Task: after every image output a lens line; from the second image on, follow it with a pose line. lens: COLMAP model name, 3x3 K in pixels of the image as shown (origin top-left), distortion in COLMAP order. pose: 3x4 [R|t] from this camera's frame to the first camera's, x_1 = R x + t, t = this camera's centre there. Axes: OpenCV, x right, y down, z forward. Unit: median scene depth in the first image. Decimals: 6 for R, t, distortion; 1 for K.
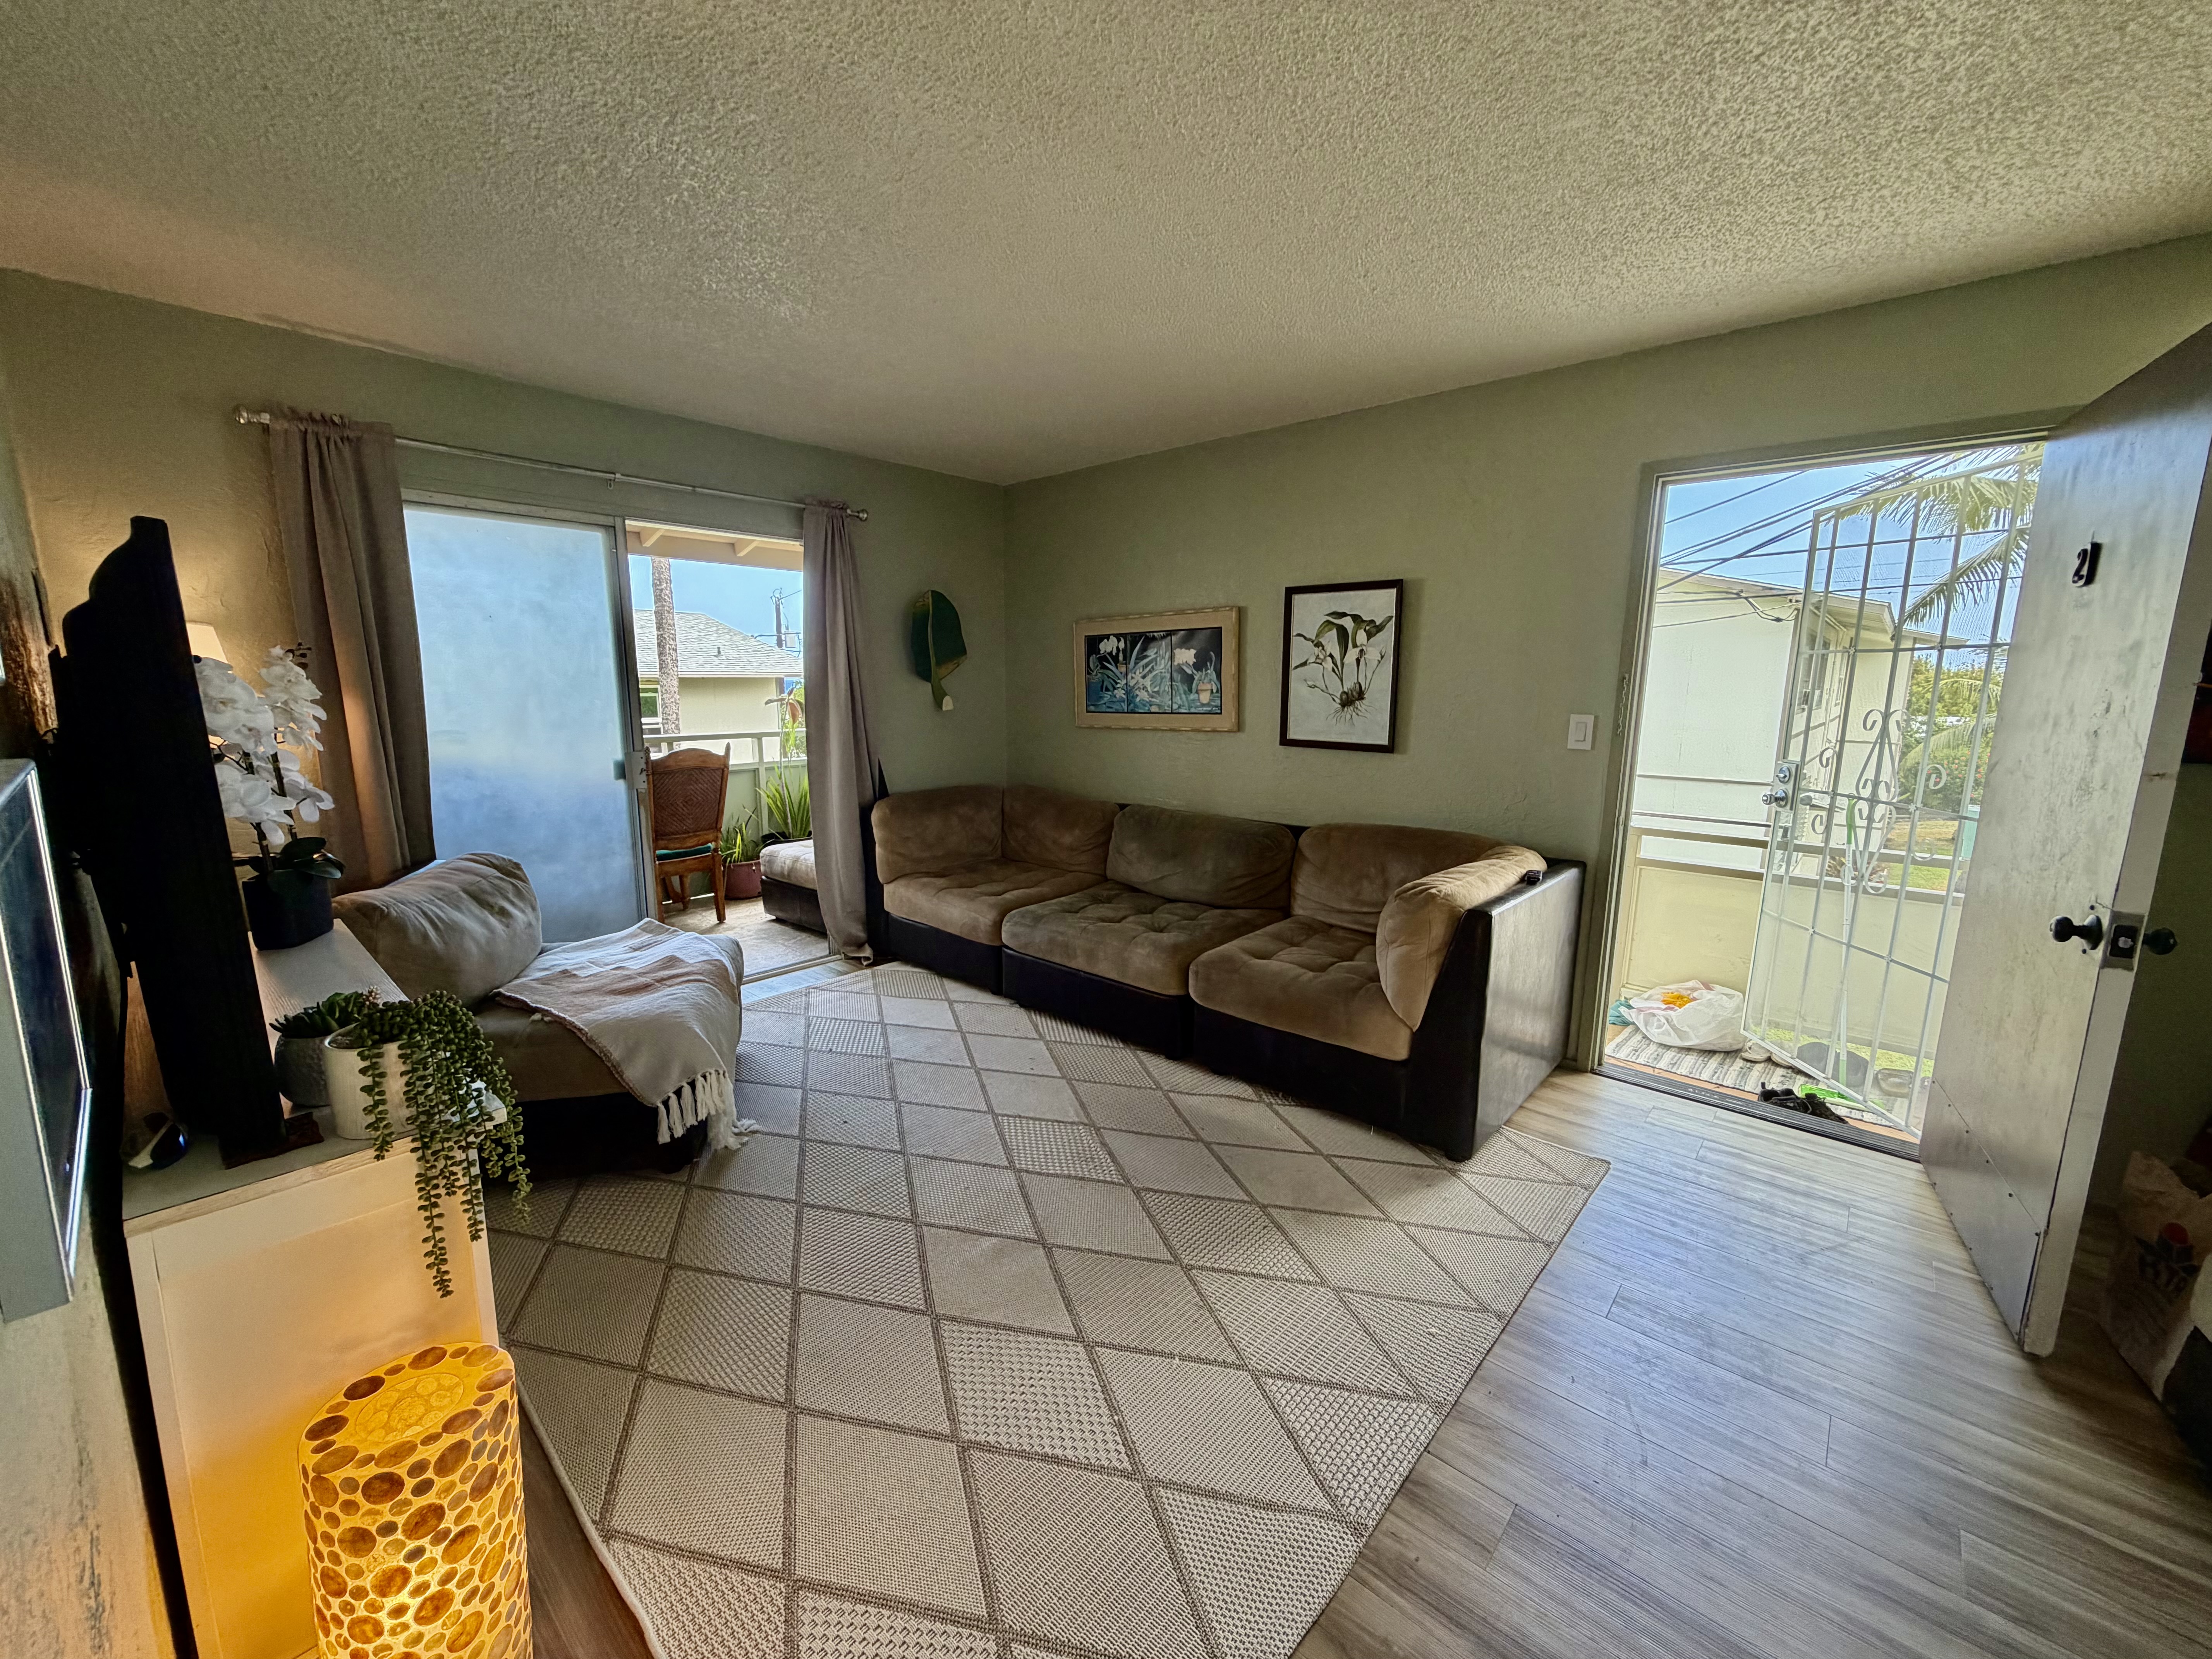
lens RADIAL K [[880.1, 0, 1096.4], [0, 880.1, 830.4], [0, 0, 1]] dist [-0.000689, 0.000138]
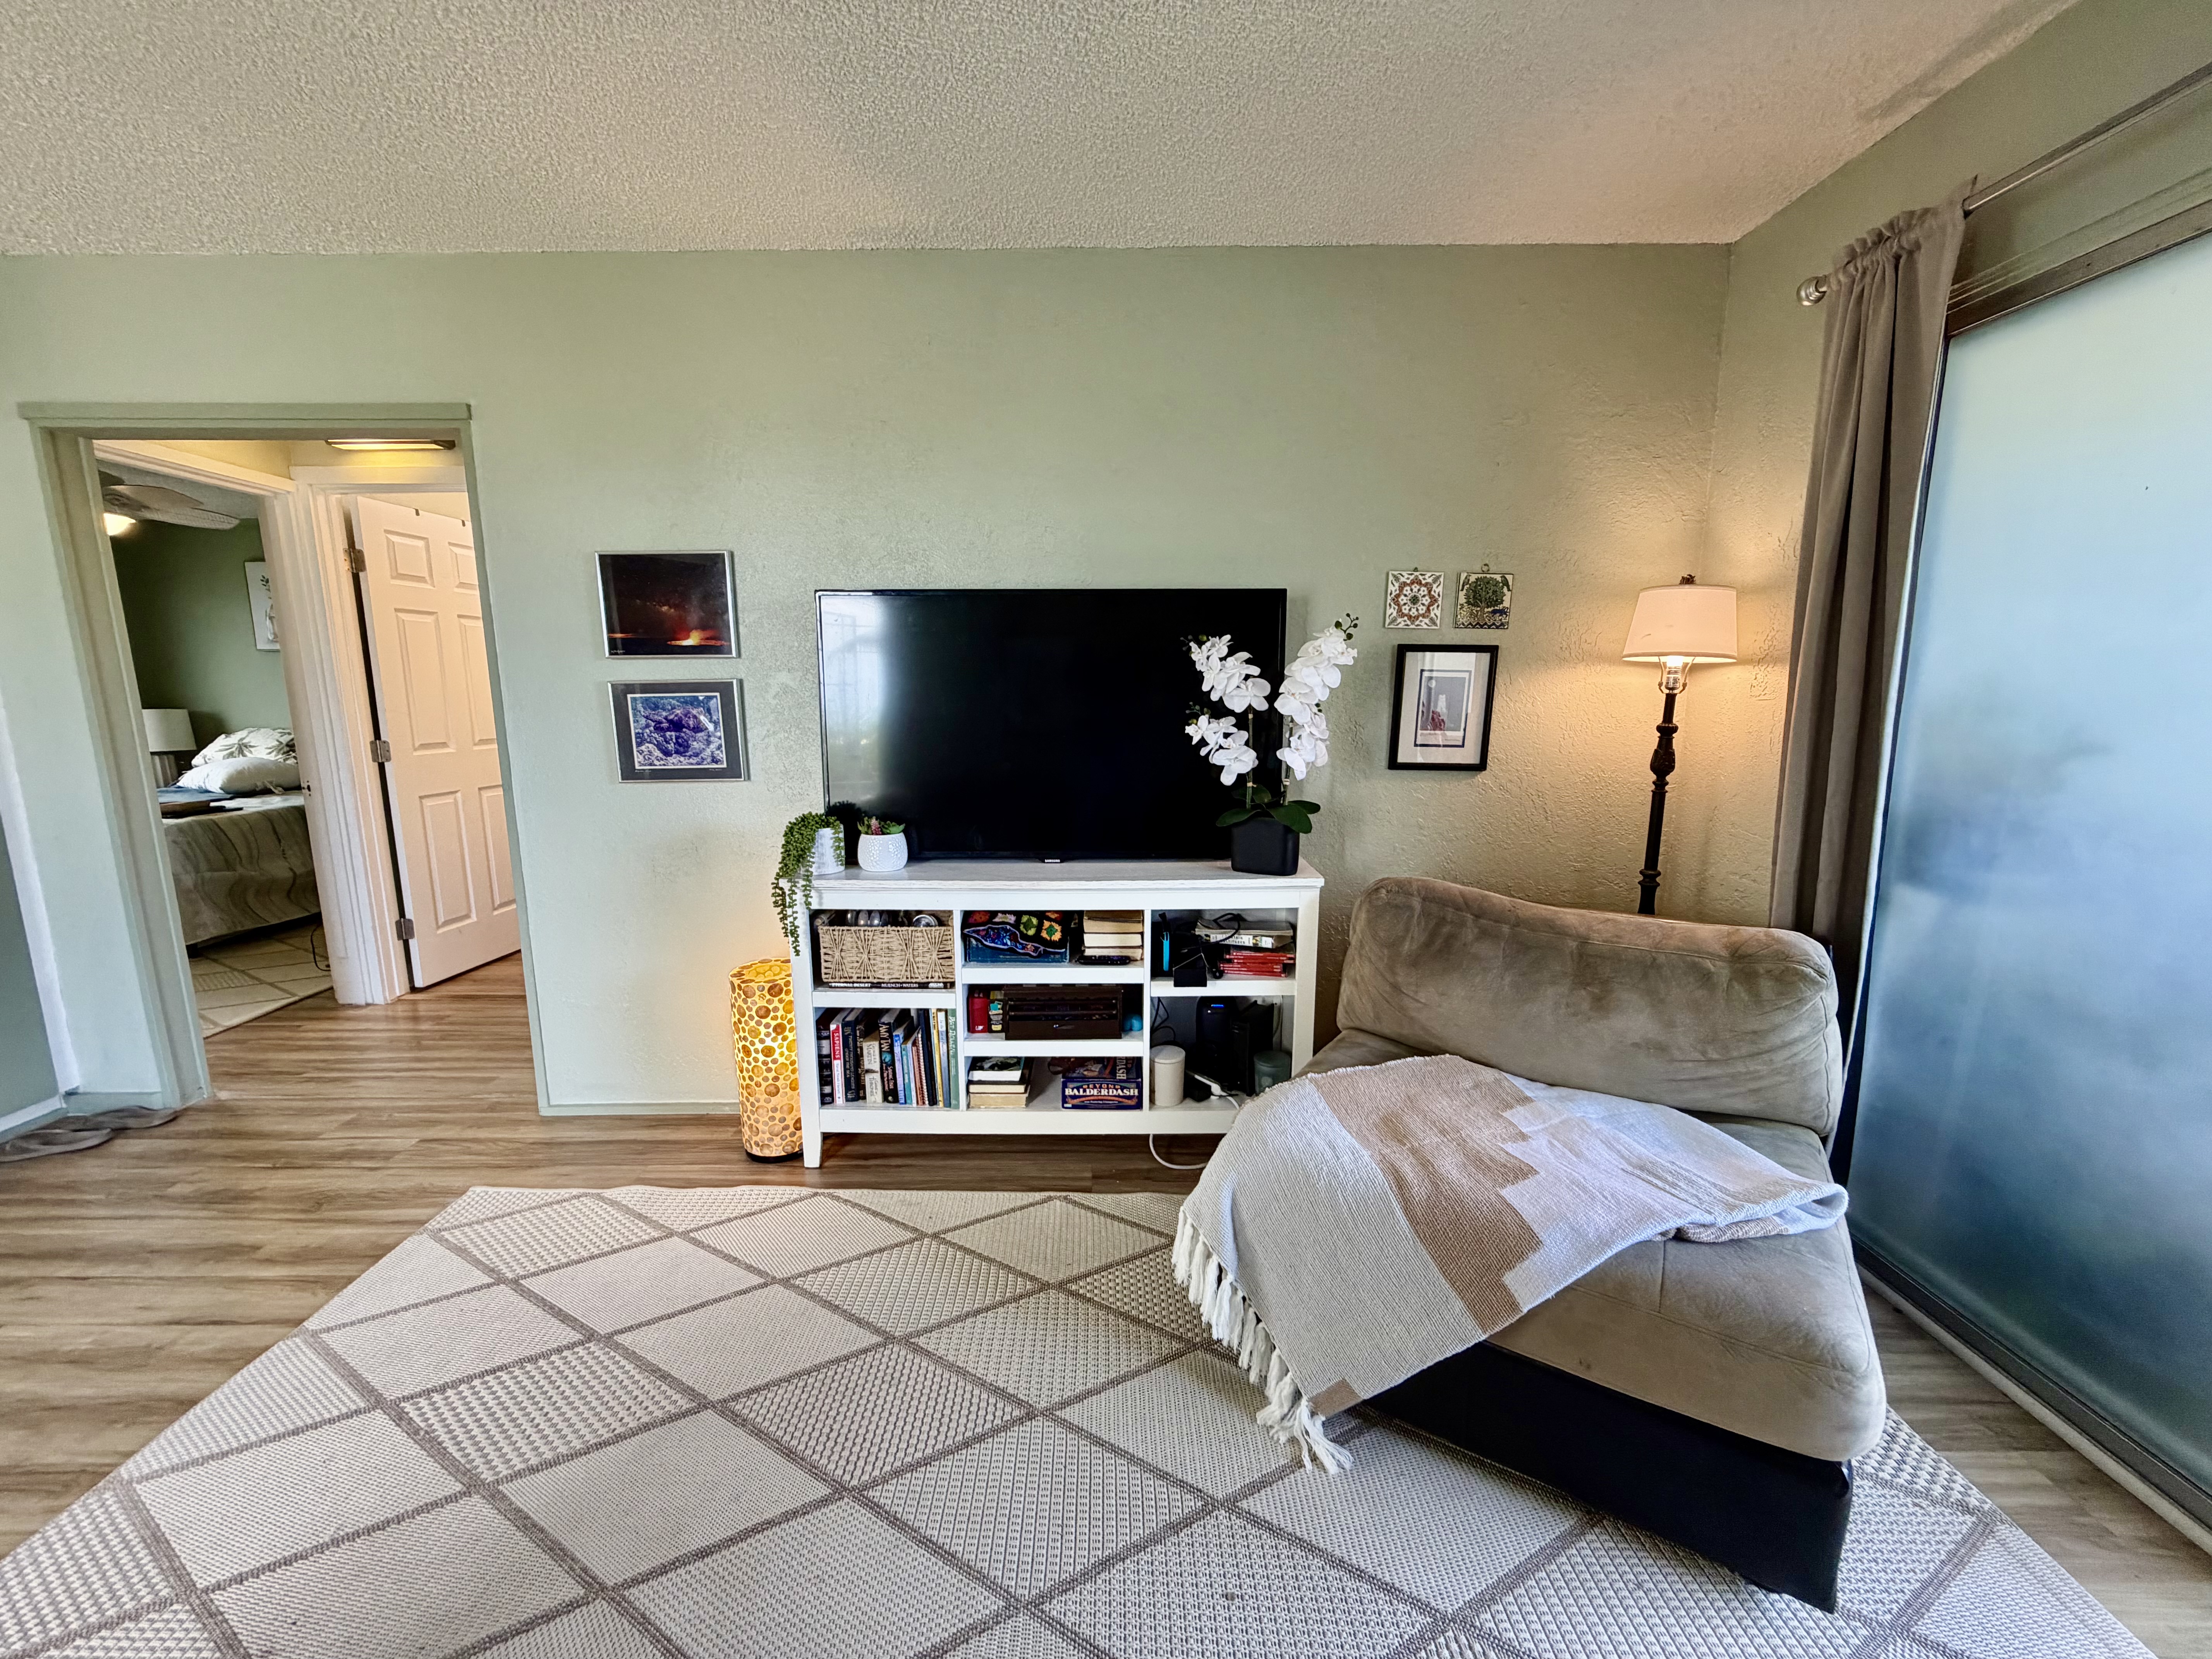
lens RADIAL K [[880.1, 0, 1096.4], [0, 880.1, 830.4], [0, 0, 1]] dist [-0.000689, 0.000138]
pose [[-0.743590, 0.104780, -0.660375, 0.019006], [-0.111997, 0.954173, 0.277506, -0.132422], [0.659190, 0.280311, -0.697778, 0.952090]]
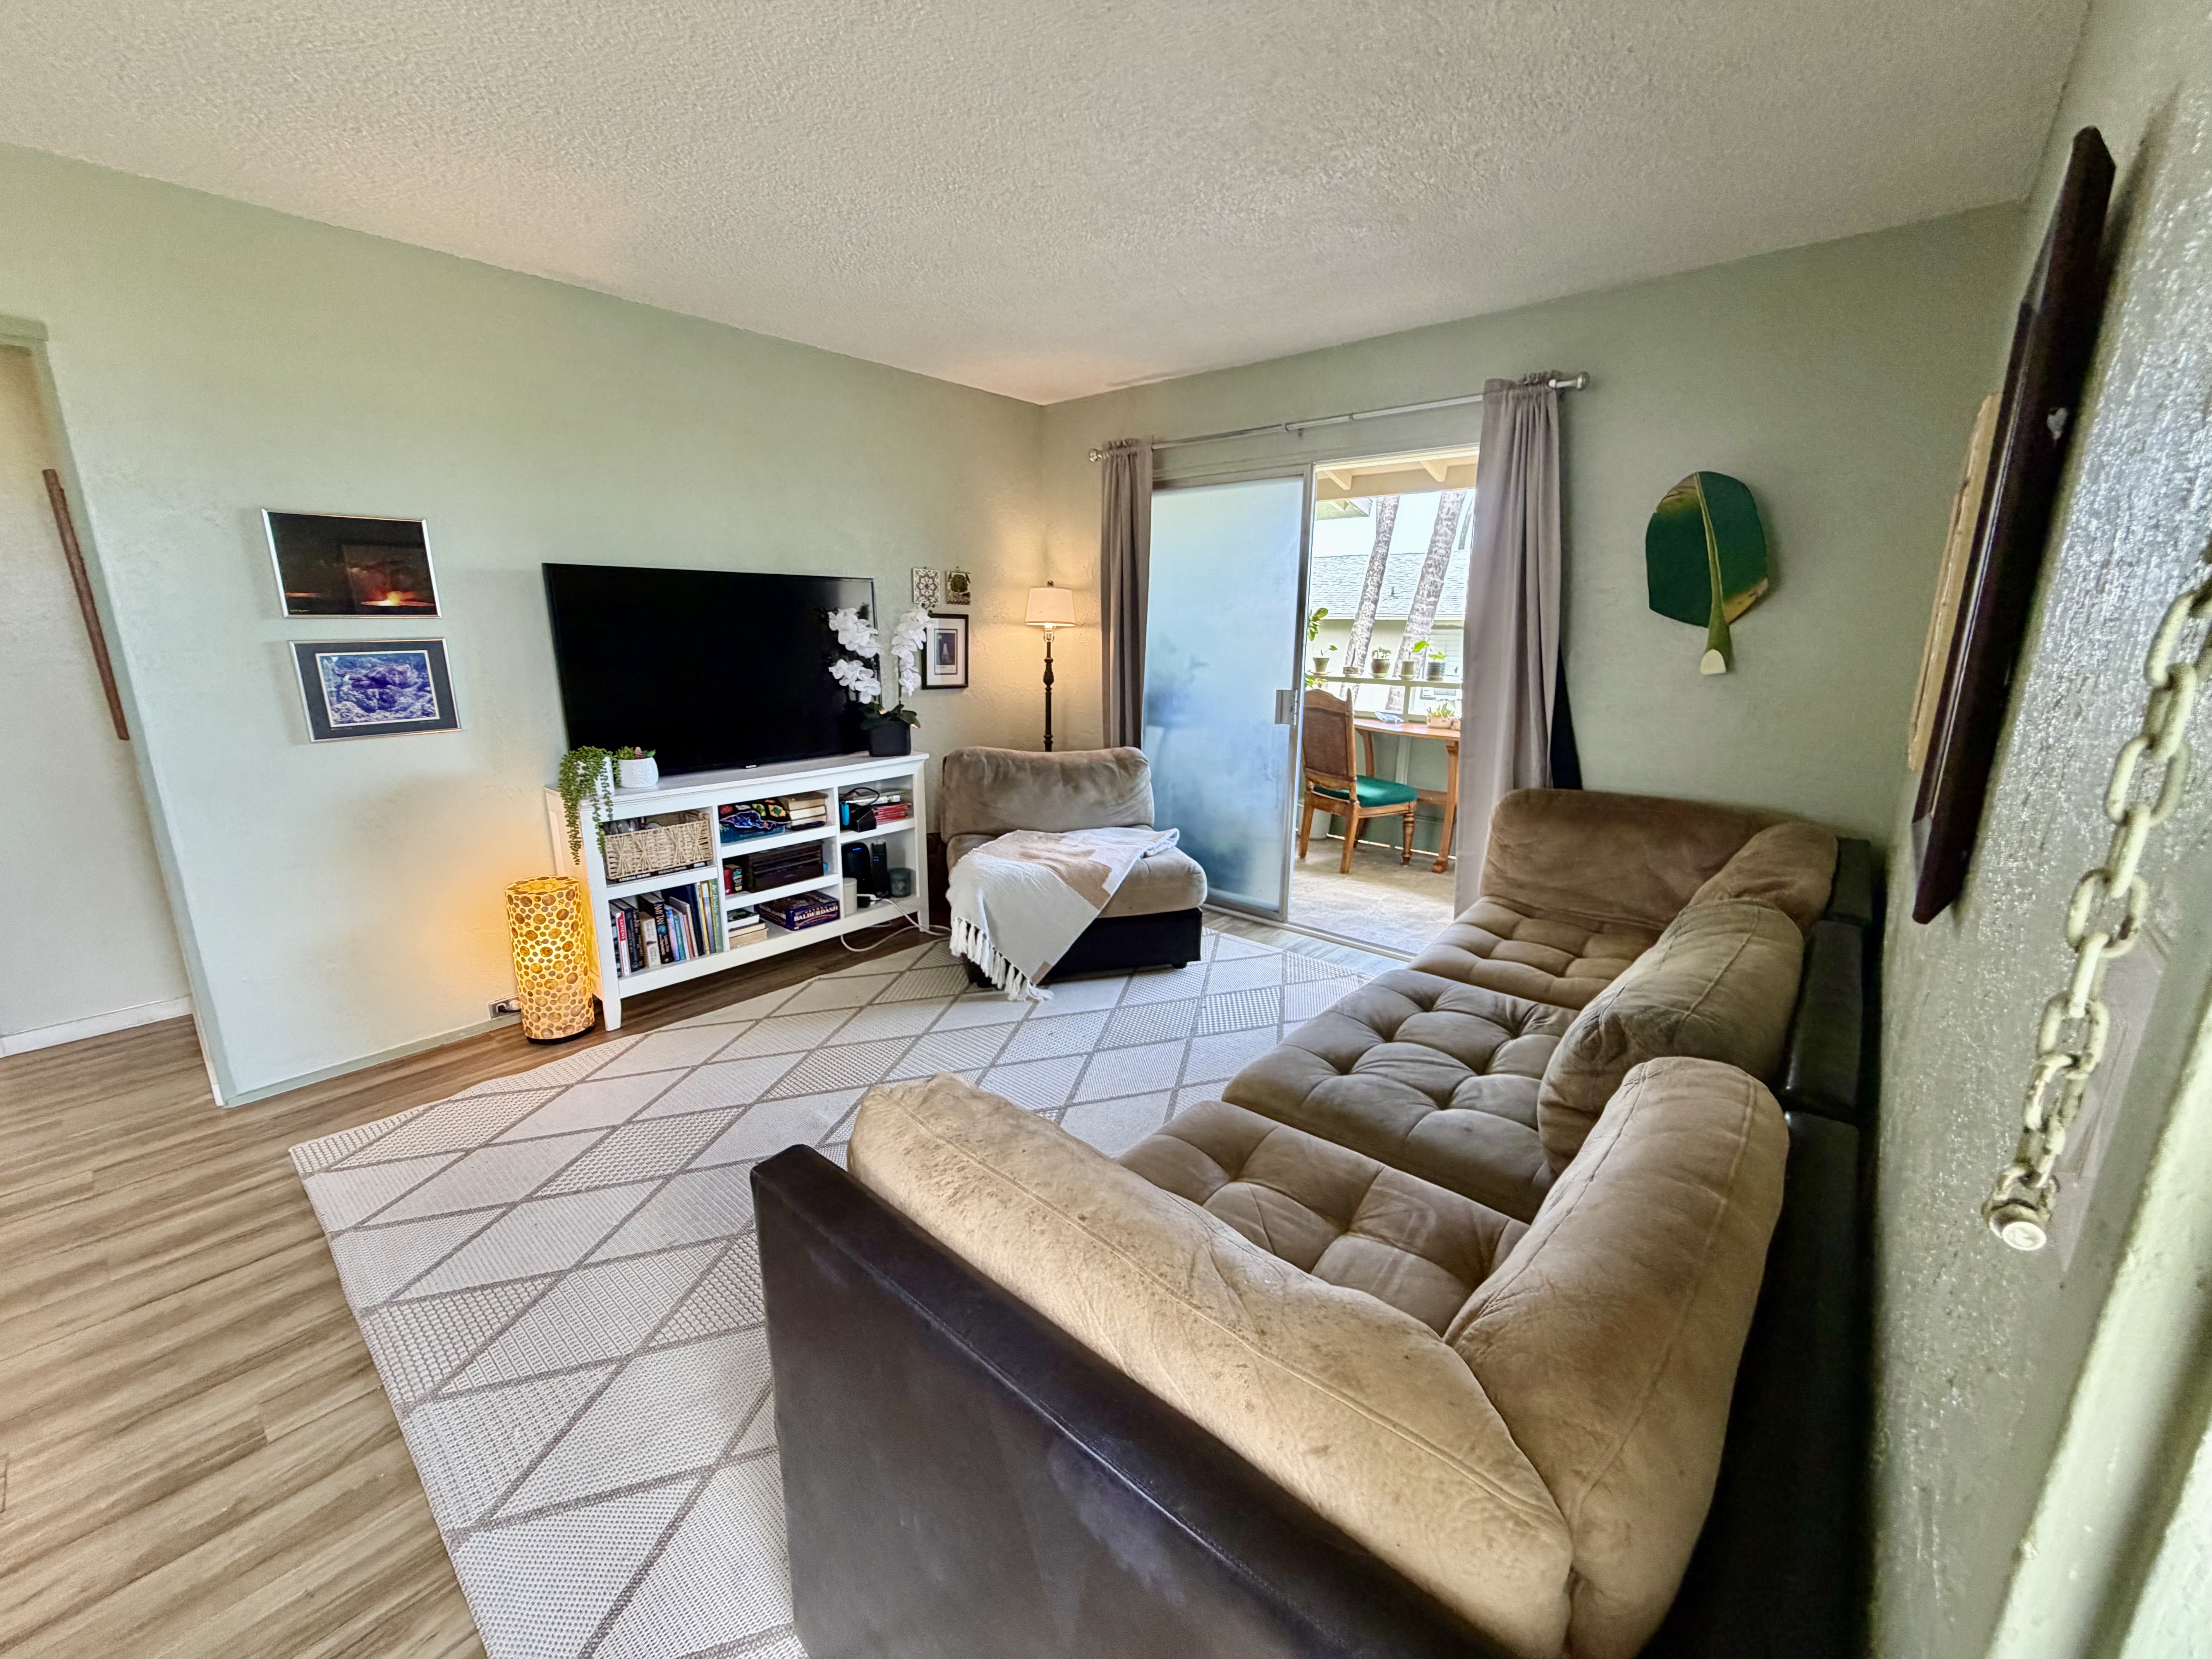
lens RADIAL K [[880.1, 0, 1096.4], [0, 880.1, 830.4], [0, 0, 1]] dist [-0.000689, 0.000138]
pose [[0.017500, 0.228019, -0.973499, 0.581227], [-0.172287, 0.959773, 0.221707, -0.128169], [0.984891, 0.163841, 0.056080, 0.782511]]
